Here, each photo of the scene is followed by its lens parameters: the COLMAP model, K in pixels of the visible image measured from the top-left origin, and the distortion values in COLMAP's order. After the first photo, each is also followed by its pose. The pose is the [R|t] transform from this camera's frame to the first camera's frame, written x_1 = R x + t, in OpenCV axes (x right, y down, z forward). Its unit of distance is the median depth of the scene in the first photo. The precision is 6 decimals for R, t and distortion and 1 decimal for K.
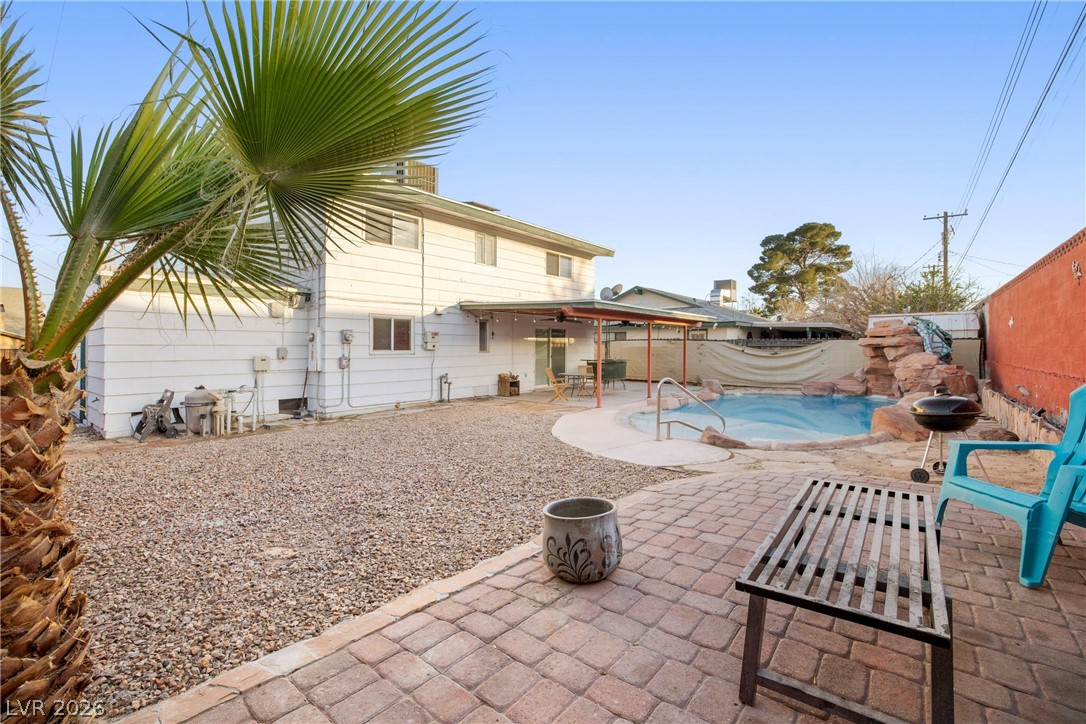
lens RADIAL K [[466.4, 0, 532.5], [0, 466.4, 361.8], [0, 0, 1]] dist [-0.041075, 0.010847]
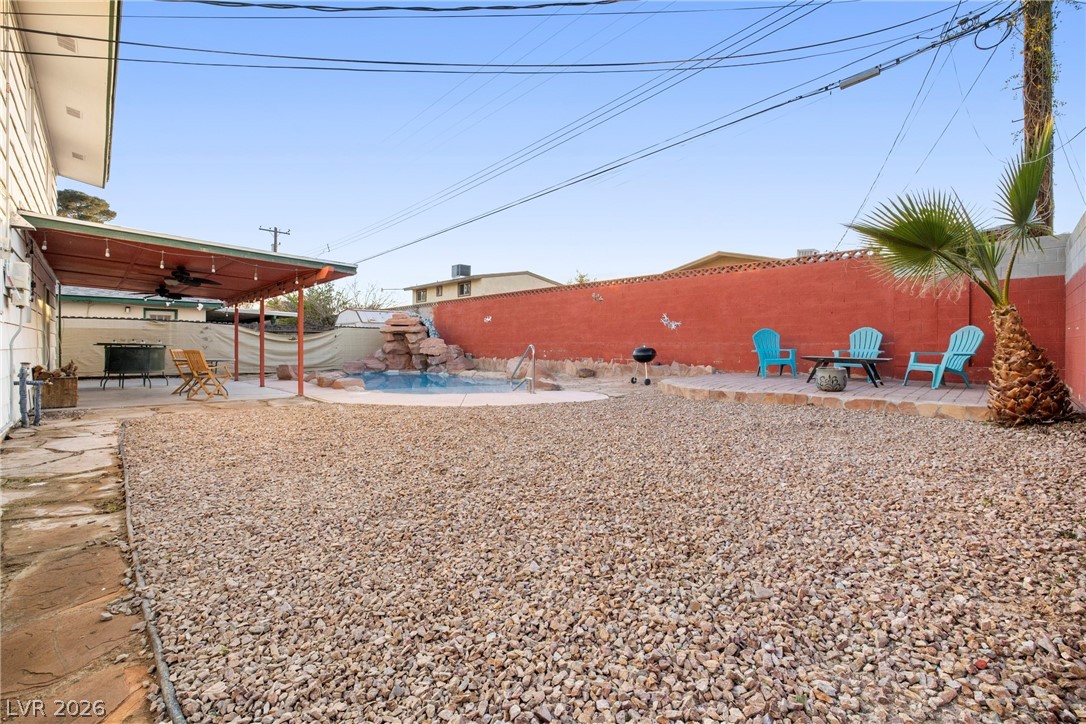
lens RADIAL K [[466.4, 0, 538.6], [0, 466.4, 357.2], [0, 0, 1]] dist [-0.041075, 0.010847]
pose [[0.129069, -0.019009, 0.991453, -0.490873], [0.025557, 0.999548, 0.015837, 0.023947], [-0.991306, 0.023294, 0.129497, 0.384915]]
